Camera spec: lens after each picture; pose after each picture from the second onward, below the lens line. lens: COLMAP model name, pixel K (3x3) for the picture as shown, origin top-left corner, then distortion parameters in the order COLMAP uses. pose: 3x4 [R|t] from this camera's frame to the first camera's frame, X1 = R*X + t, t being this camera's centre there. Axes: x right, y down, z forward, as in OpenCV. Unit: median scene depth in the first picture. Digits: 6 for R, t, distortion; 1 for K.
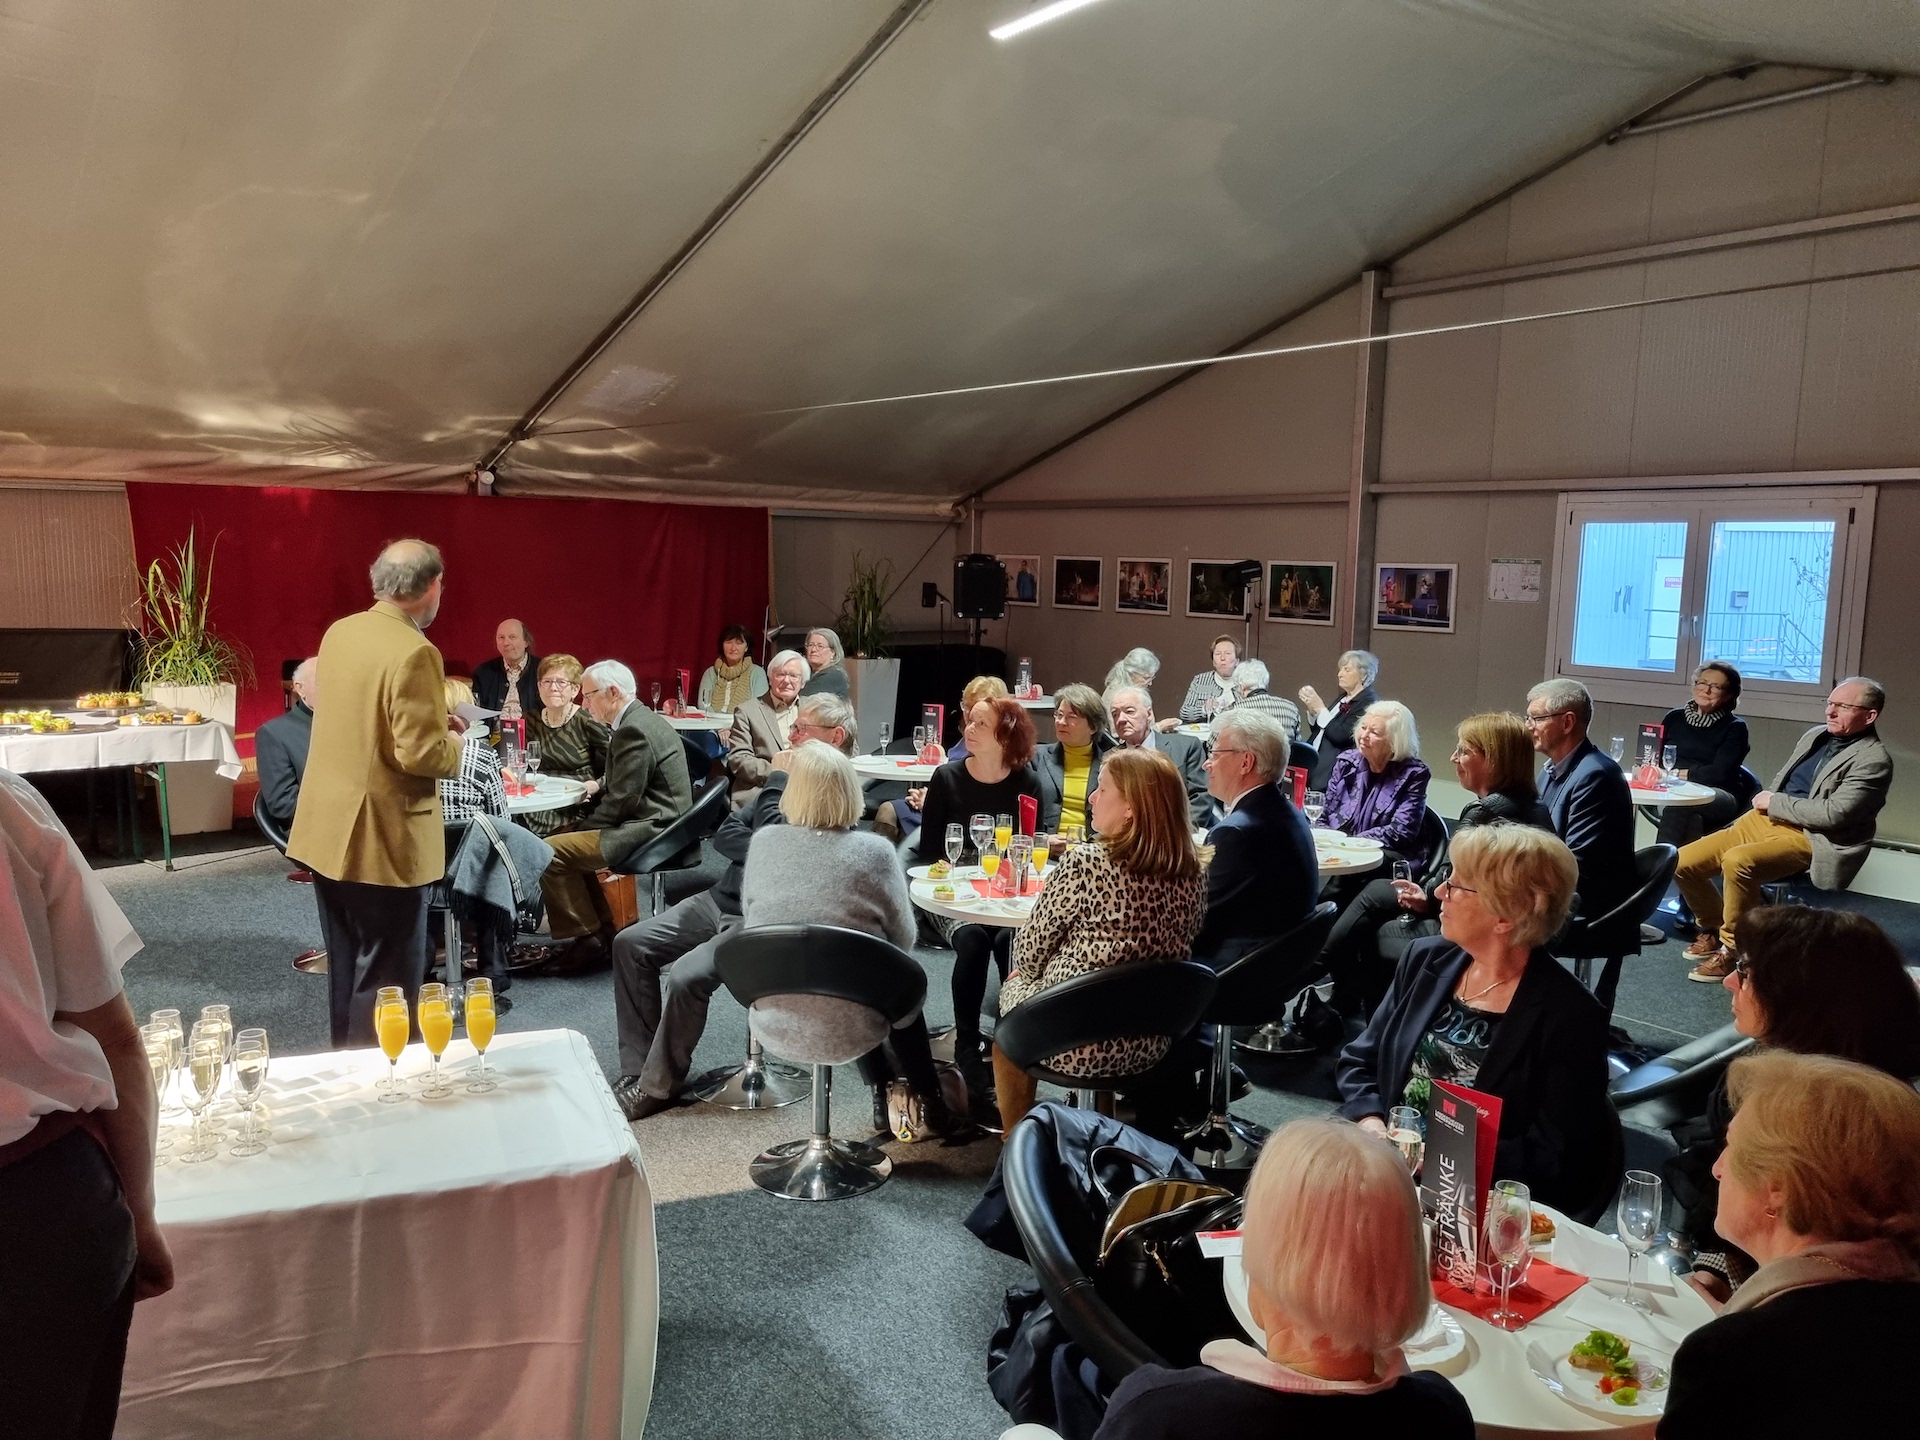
lens RADIAL K [[1424.8, 0, 972.4], [0, 1424.8, 713.0], [0, 0, 1]] dist [0.060042, -0.061605]
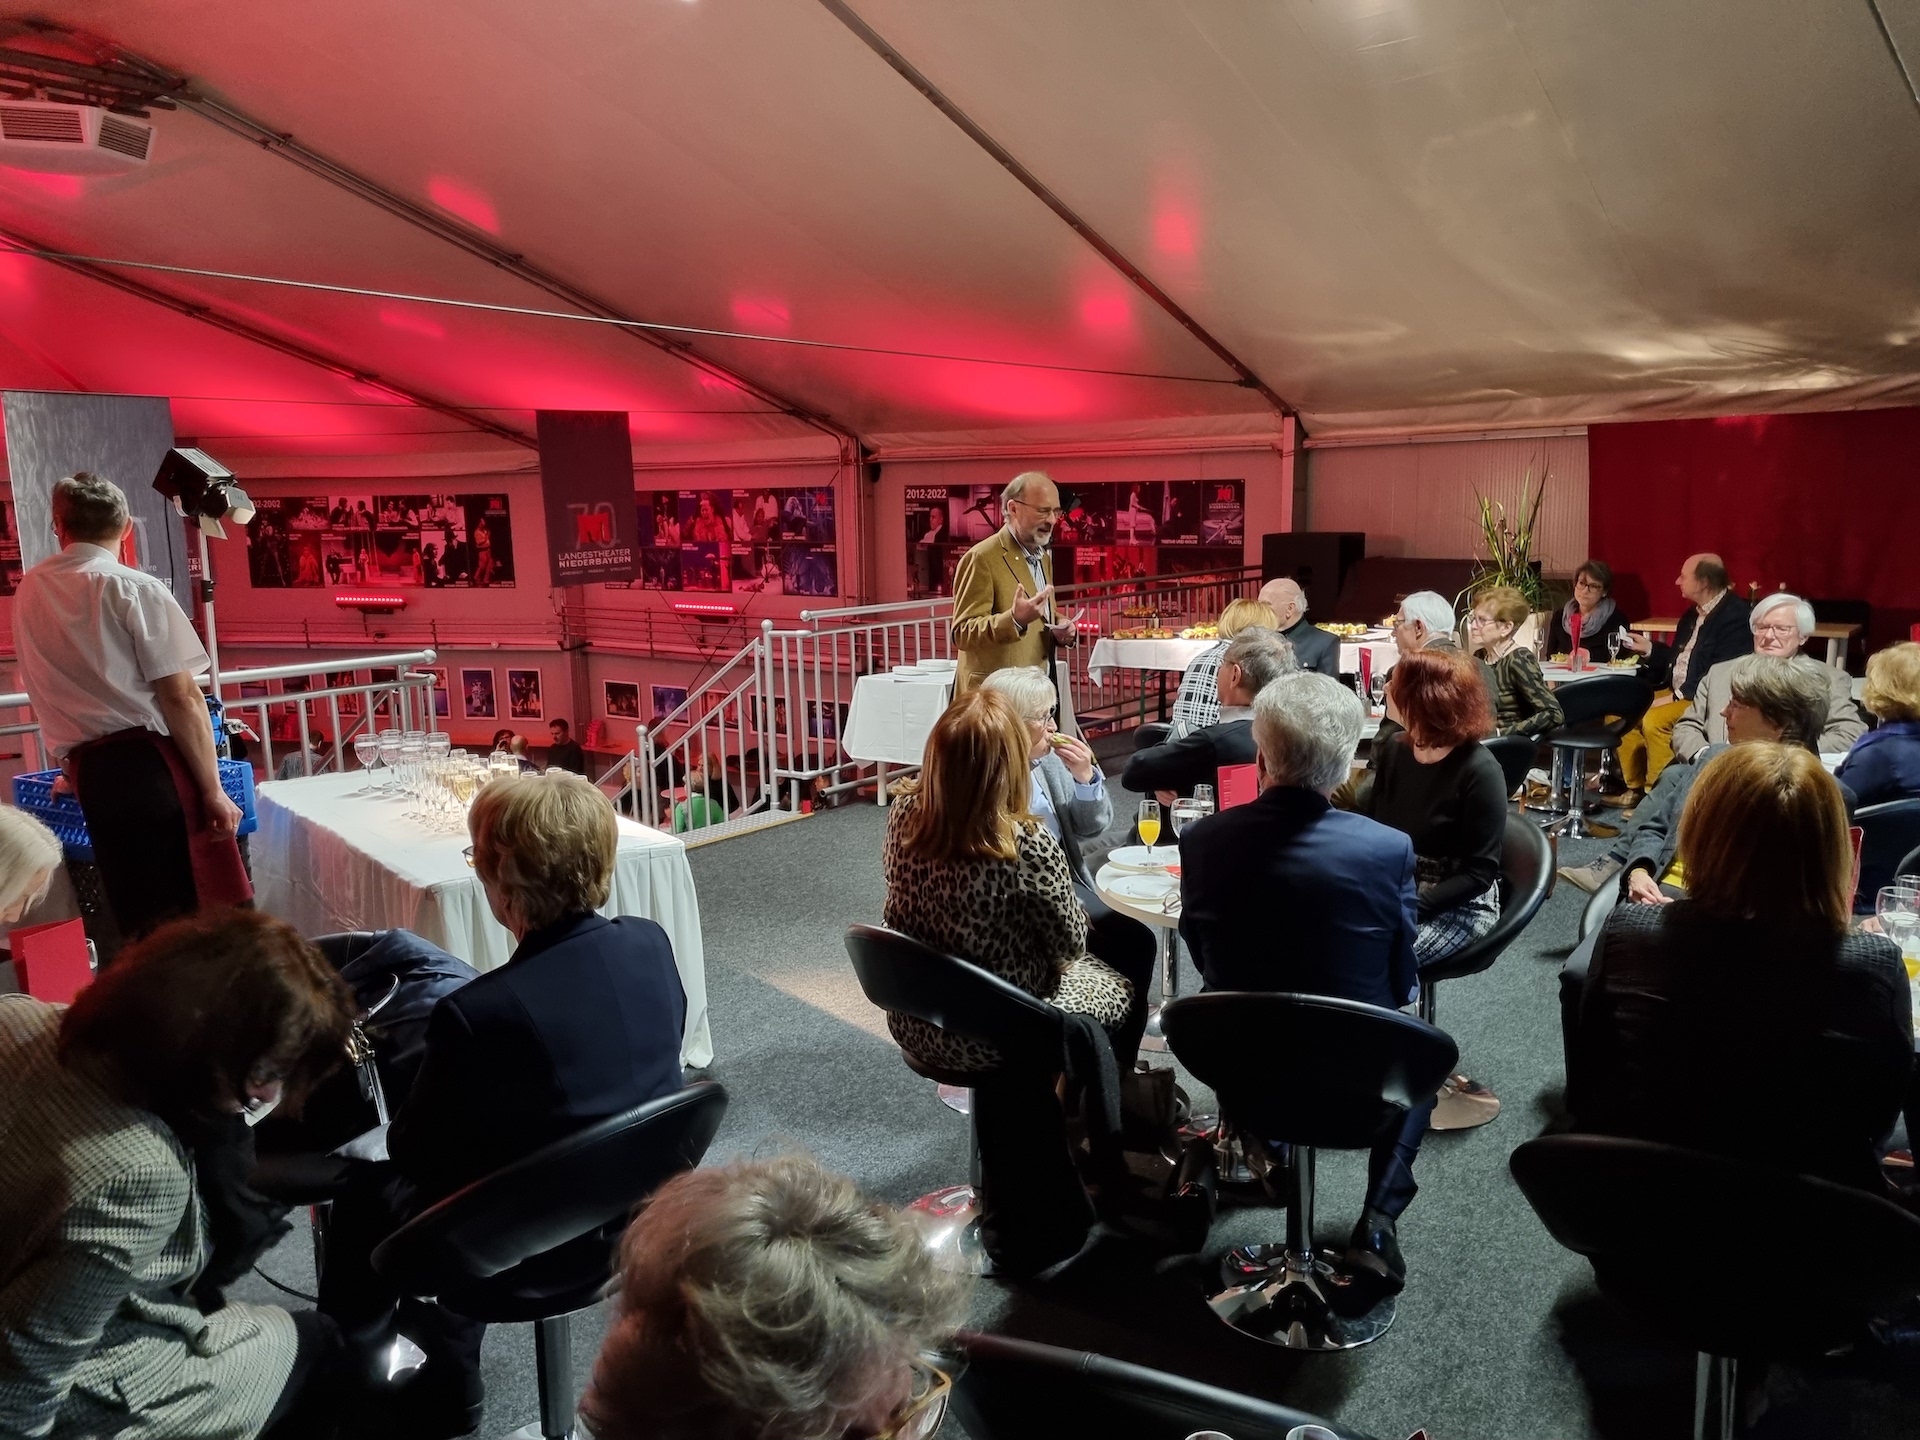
lens RADIAL K [[1424.8, 0, 972.4], [0, 1424.8, 713.0], [0, 0, 1]] dist [0.060042, -0.061605]
pose [[0.252264, 0.117389, -0.960512, 0.345830], [-0.082387, 0.991616, 0.099553, -0.016756], [0.964145, 0.054020, 0.259820, 0.293534]]
